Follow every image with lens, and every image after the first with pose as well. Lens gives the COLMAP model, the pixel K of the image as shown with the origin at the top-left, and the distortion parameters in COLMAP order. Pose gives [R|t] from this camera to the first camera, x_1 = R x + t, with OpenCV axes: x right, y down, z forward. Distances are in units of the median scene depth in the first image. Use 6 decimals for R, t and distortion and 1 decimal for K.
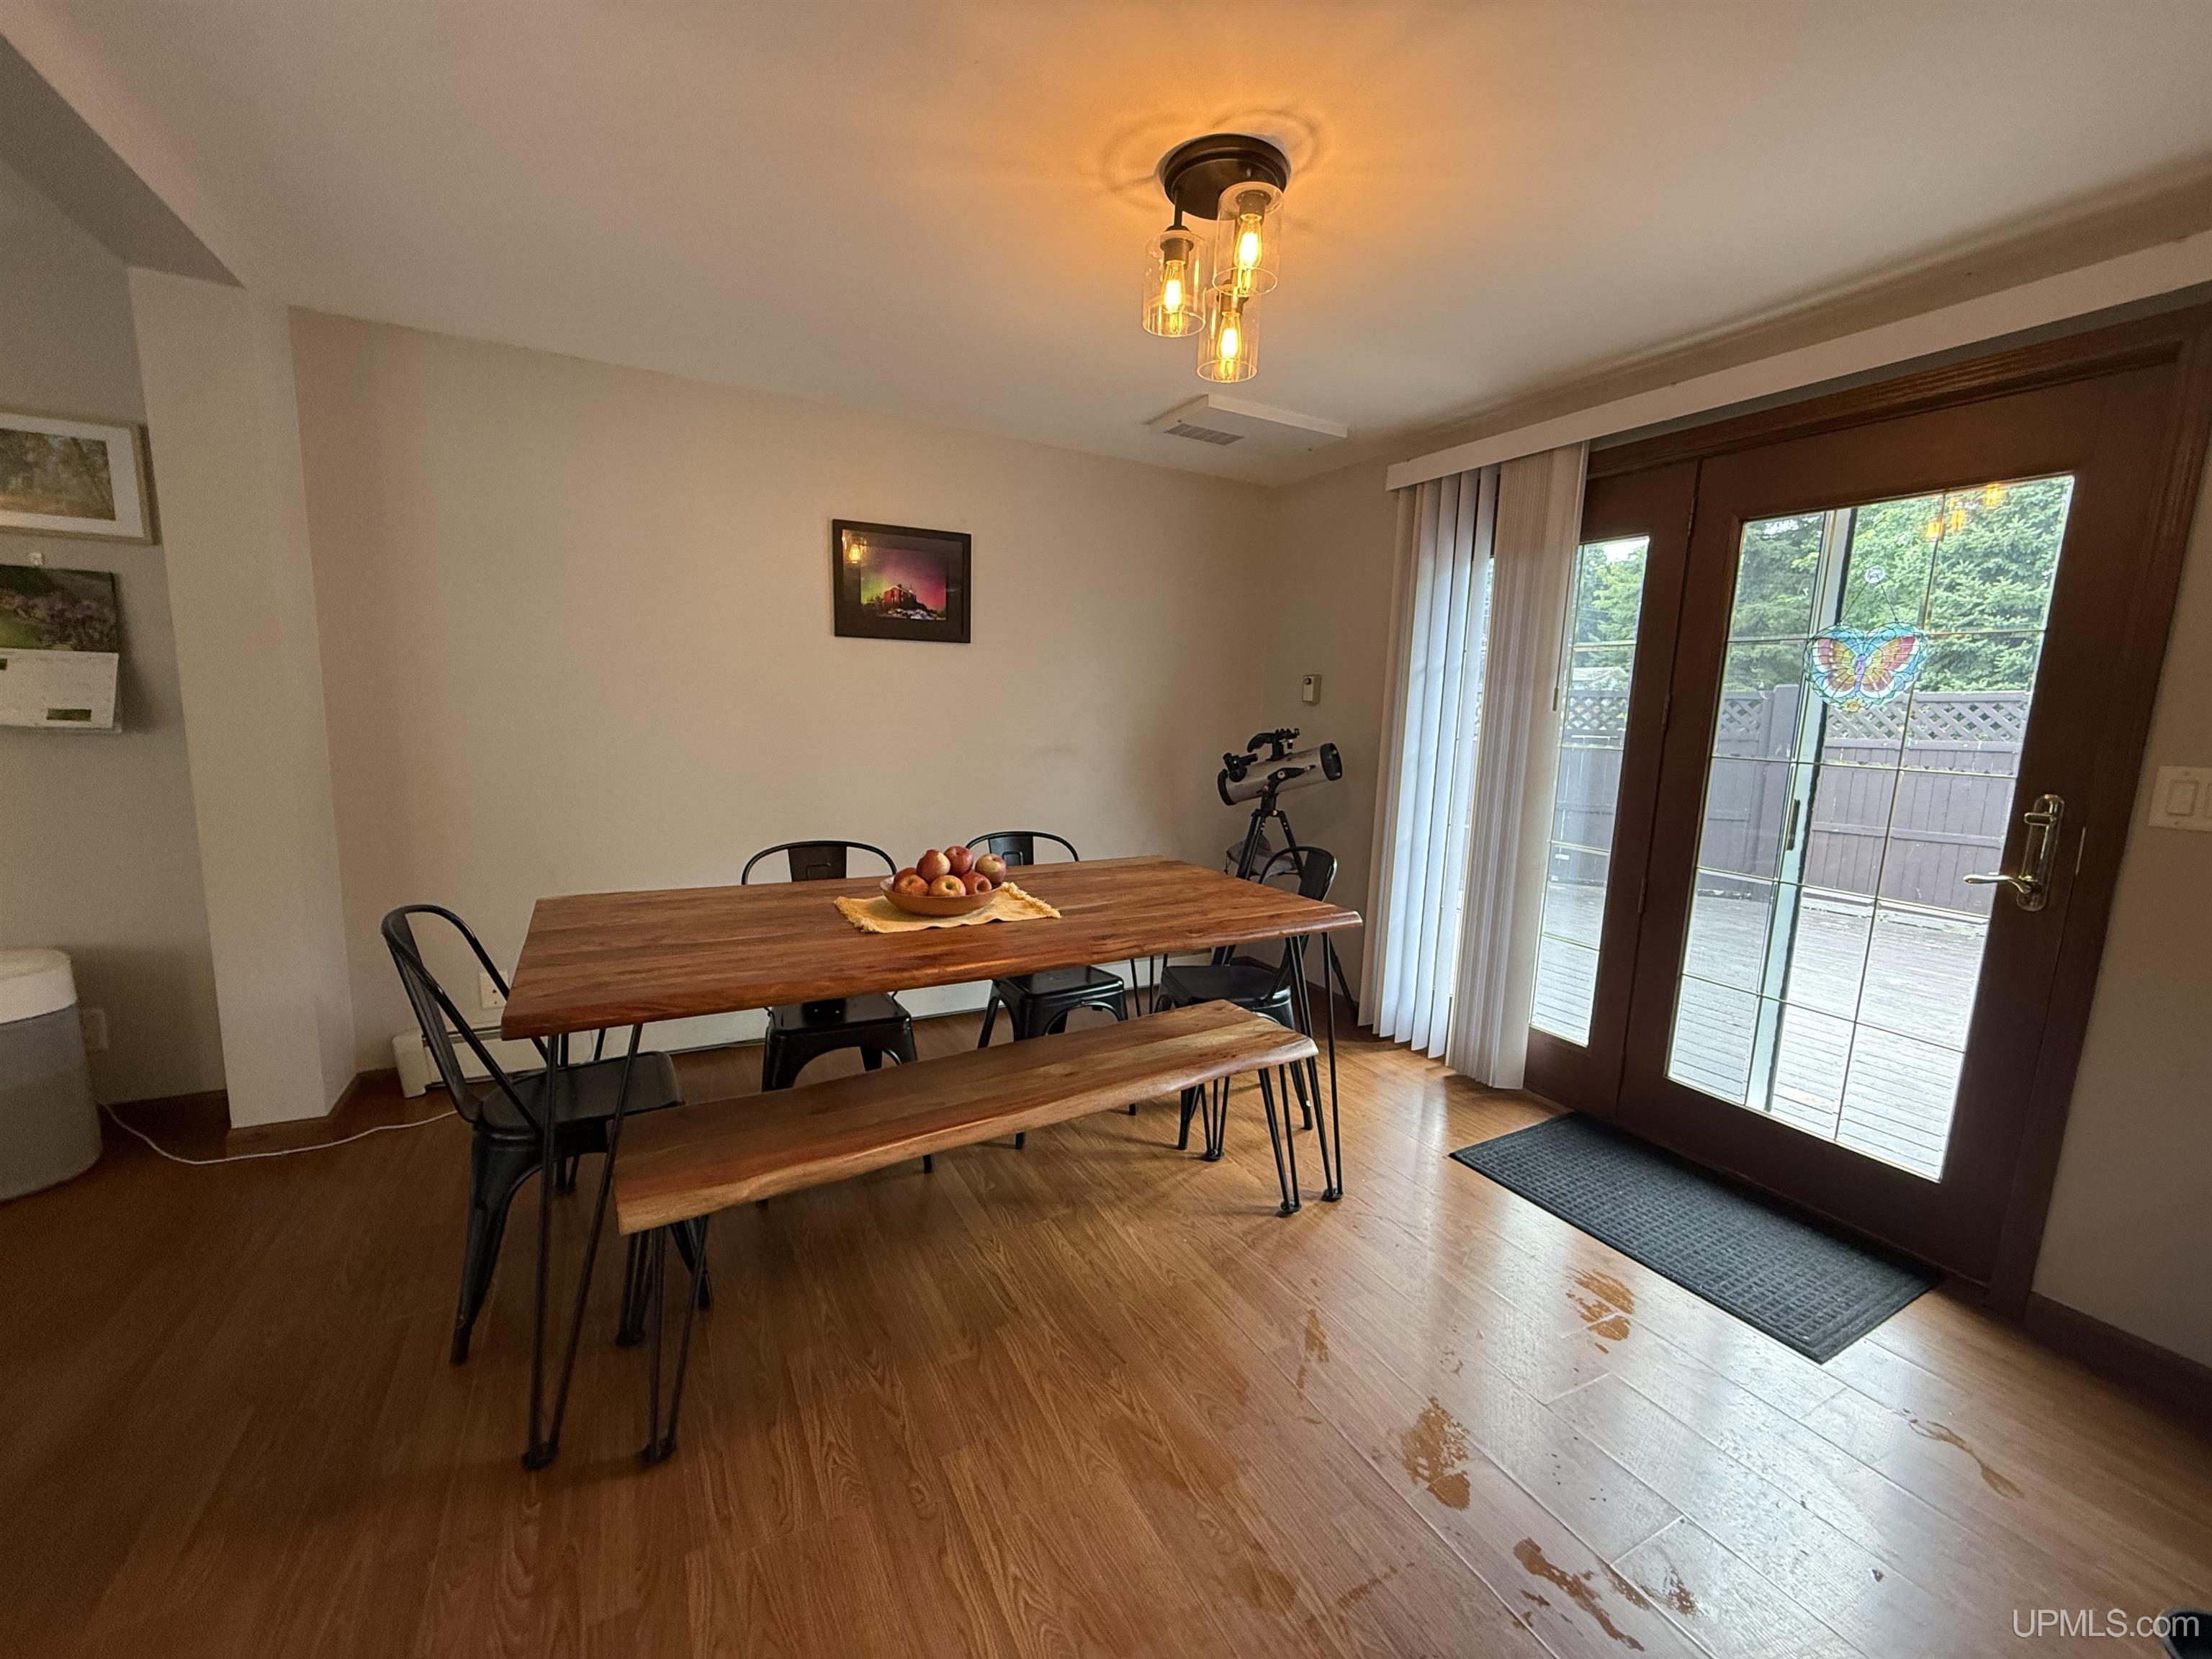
lens RADIAL K [[882.1, 0, 1098.2], [0, 882.1, 826.1], [0, 0, 1]] dist [0.004557, -0.000027]
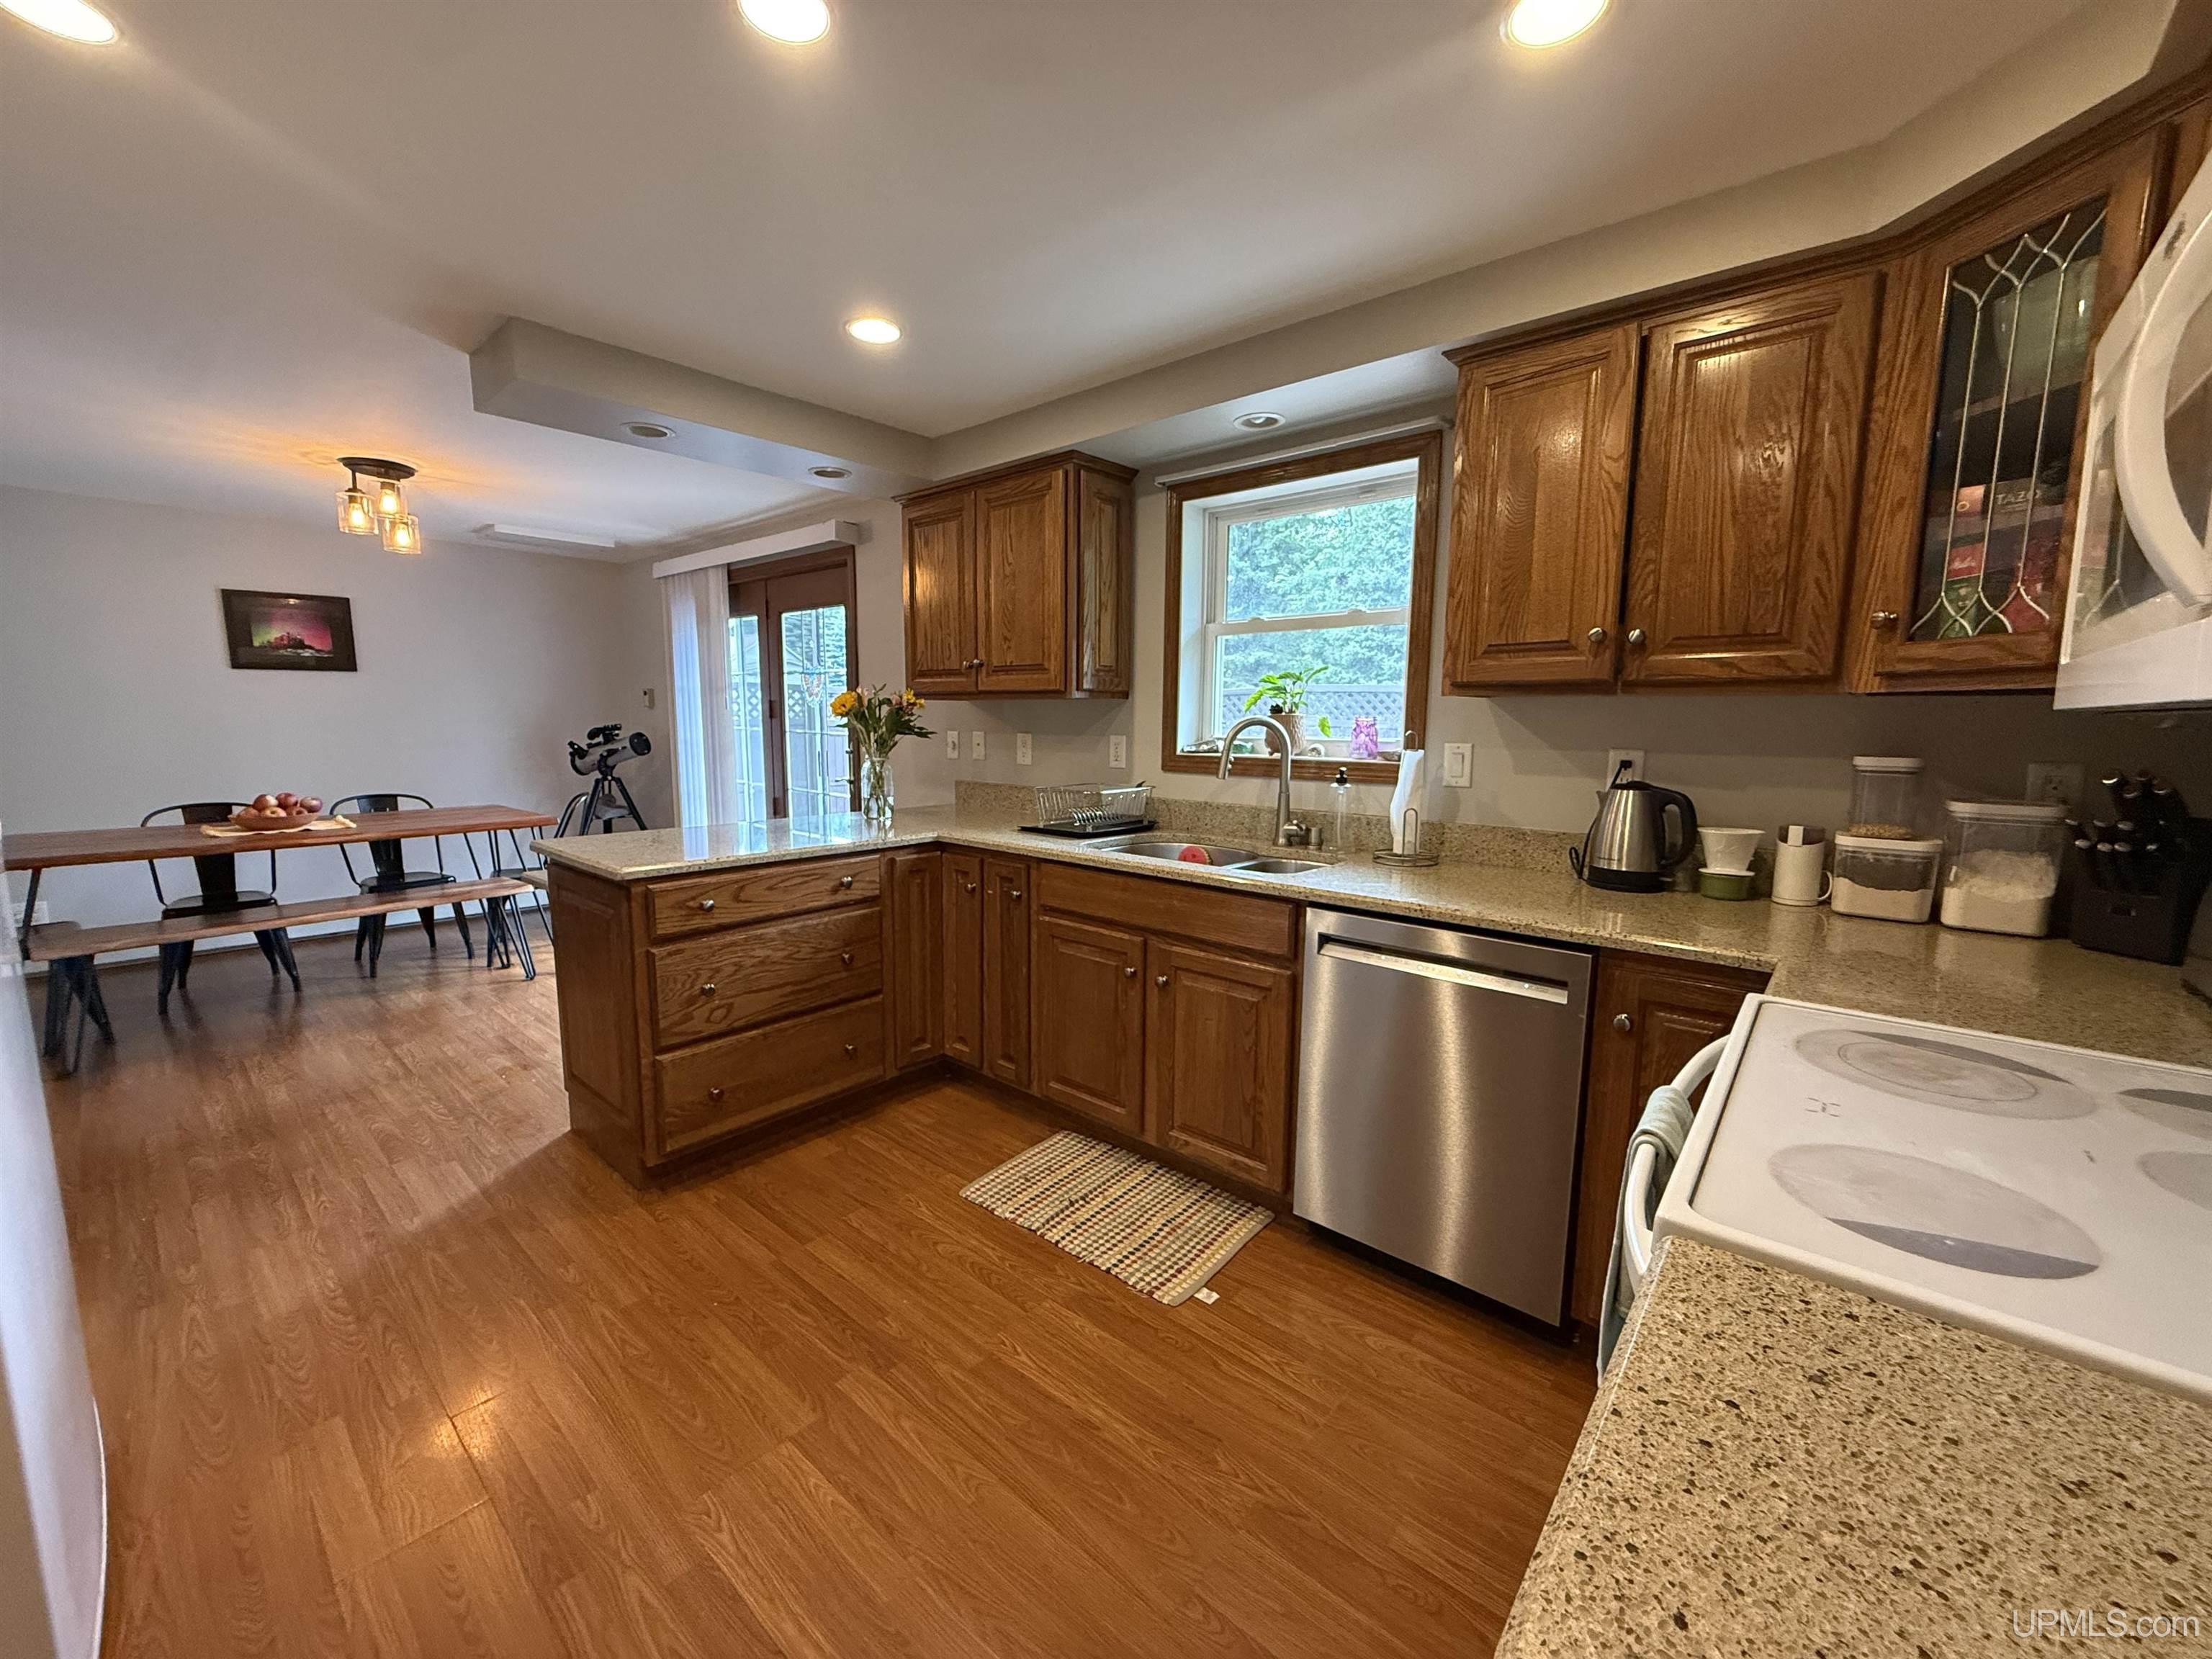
lens RADIAL K [[882.1, 0, 1107.1], [0, 882.1, 832.4], [0, 0, 1]] dist [0.004557, -0.000027]
pose [[0.935395, -0.072178, 0.346159, 0.509875], [0.070902, 0.997349, 0.016367, 0.126677], [-0.346422, 0.009234, 0.938033, -0.834779]]
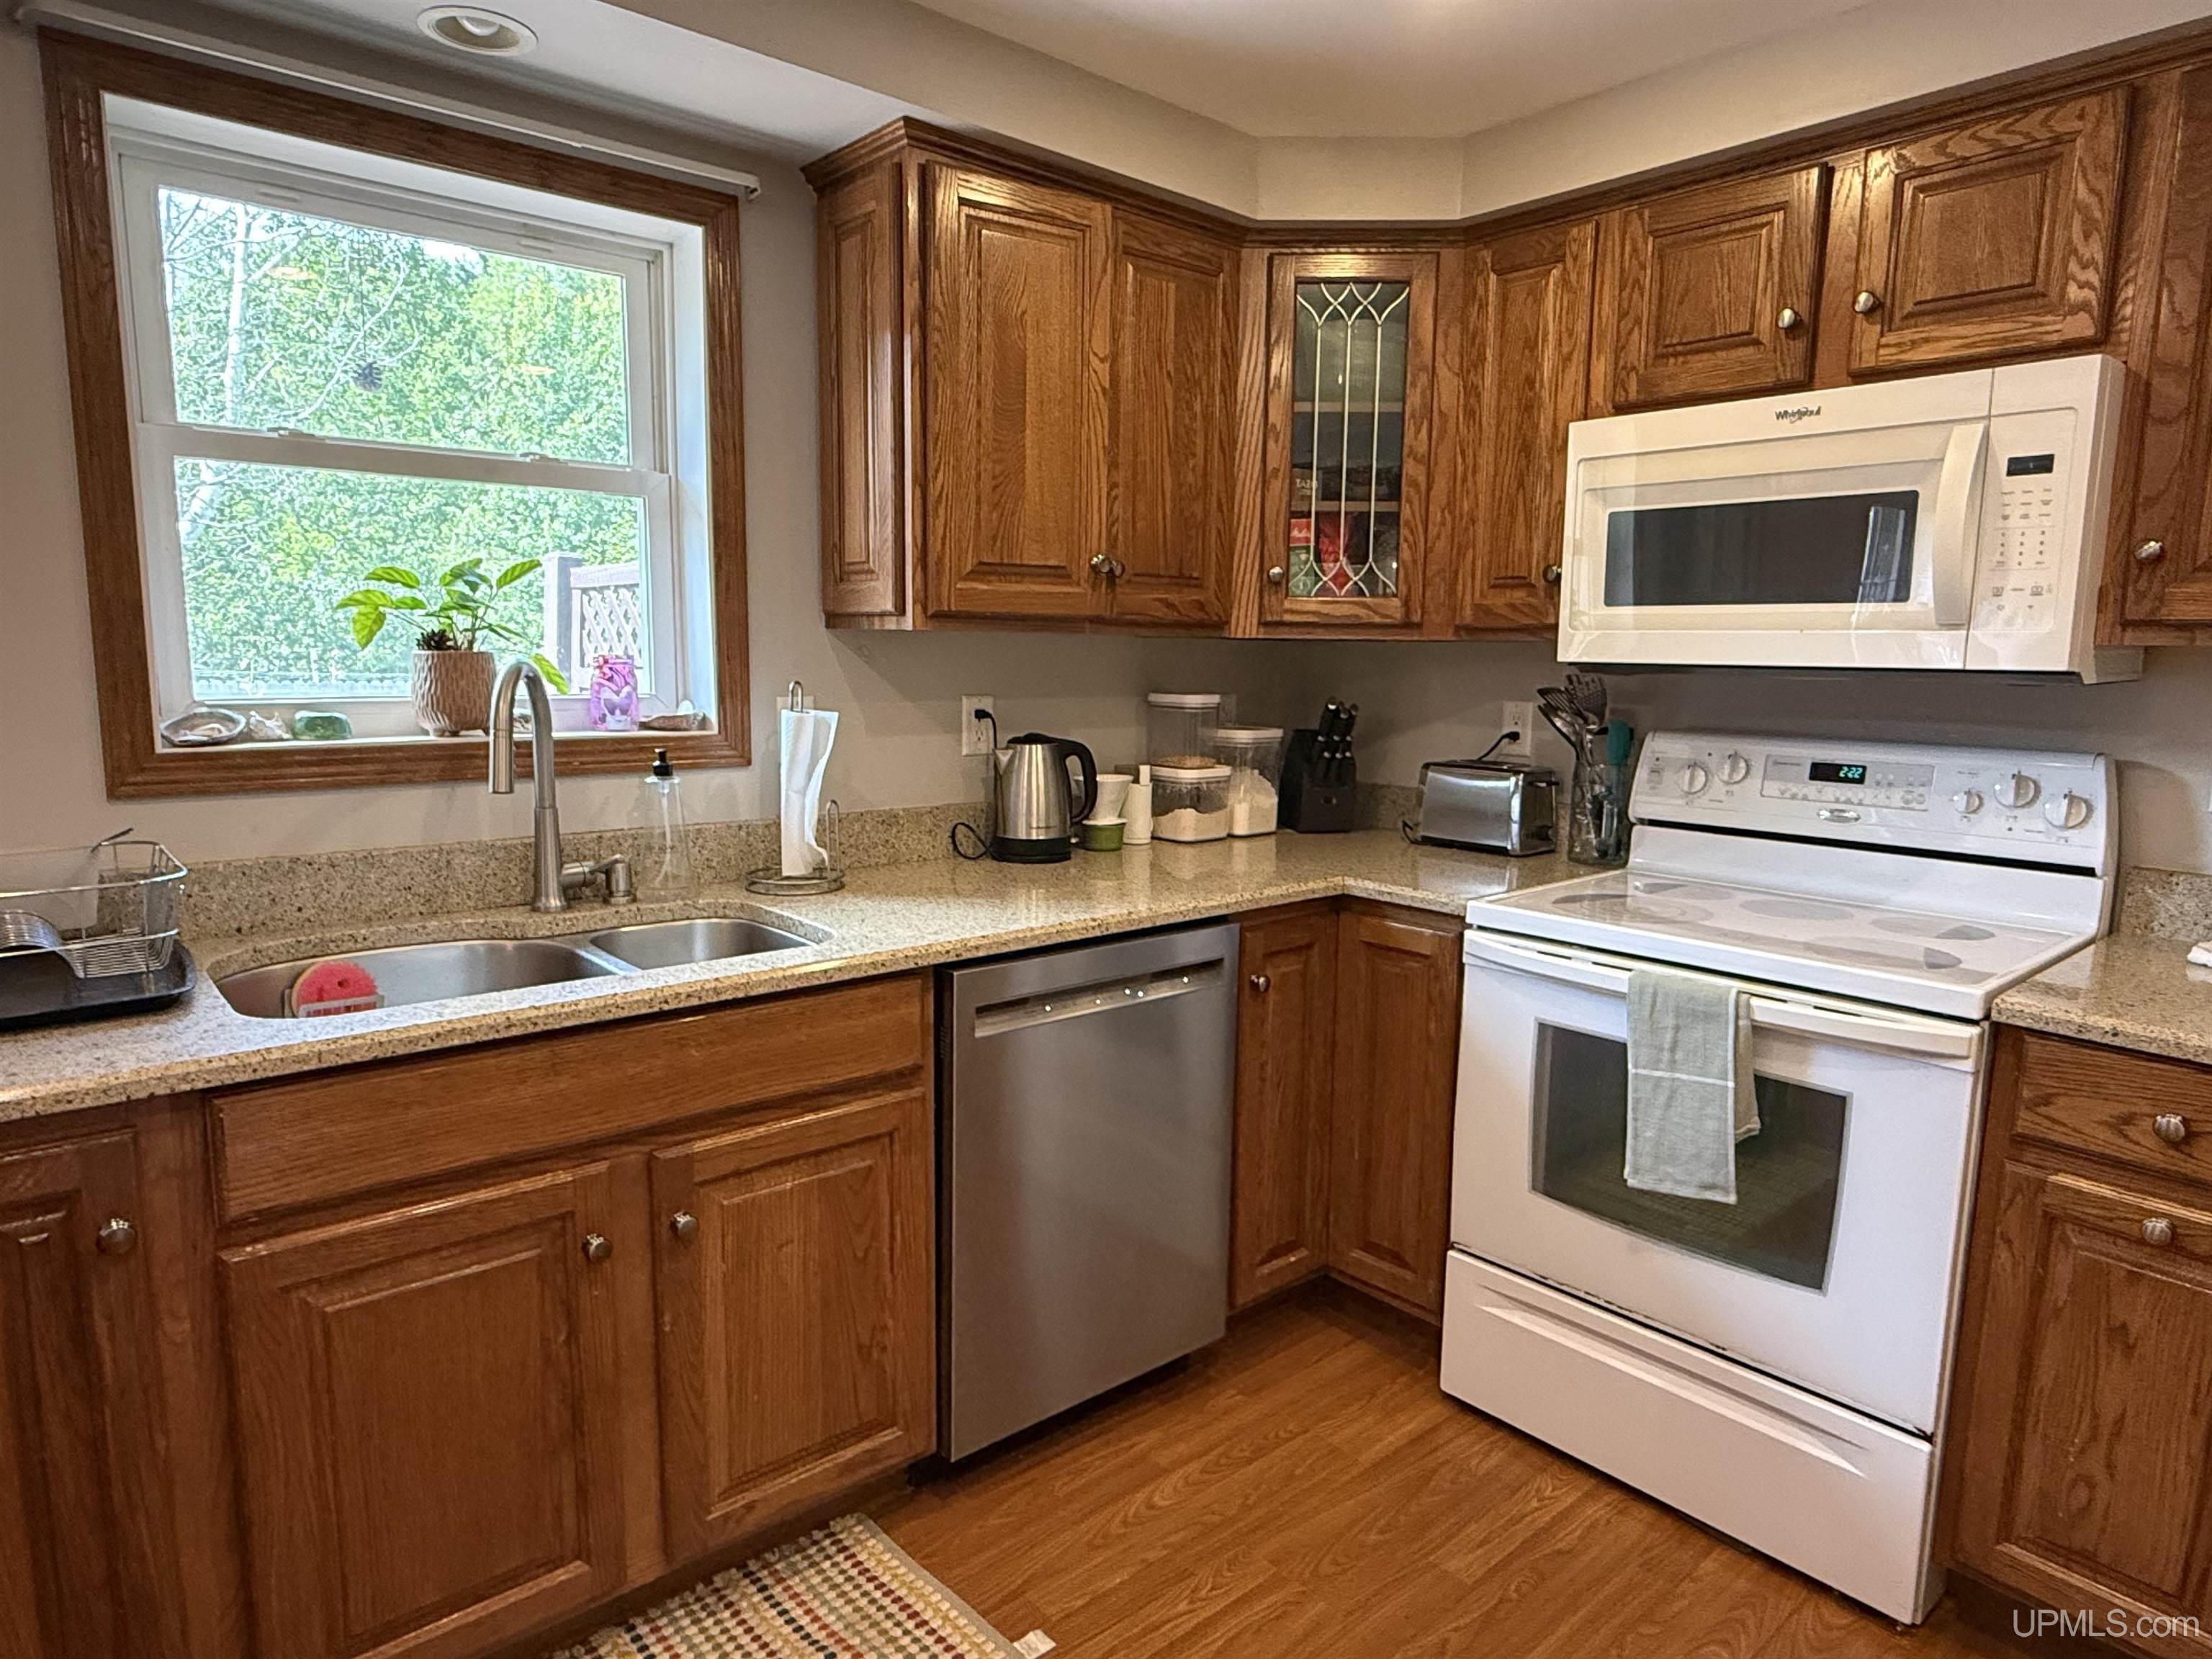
lens RADIAL K [[1306.2, 0, 1101.7], [0, 1306.2, 832.4], [0, 0, 1]] dist [-0.003422, -0.000583]
pose [[-0.206105, -0.174895, 0.962773, -1.534033], [0.110340, 0.973469, 0.200458, -0.795963], [-0.972289, 0.147547, -0.181339, 4.715066]]
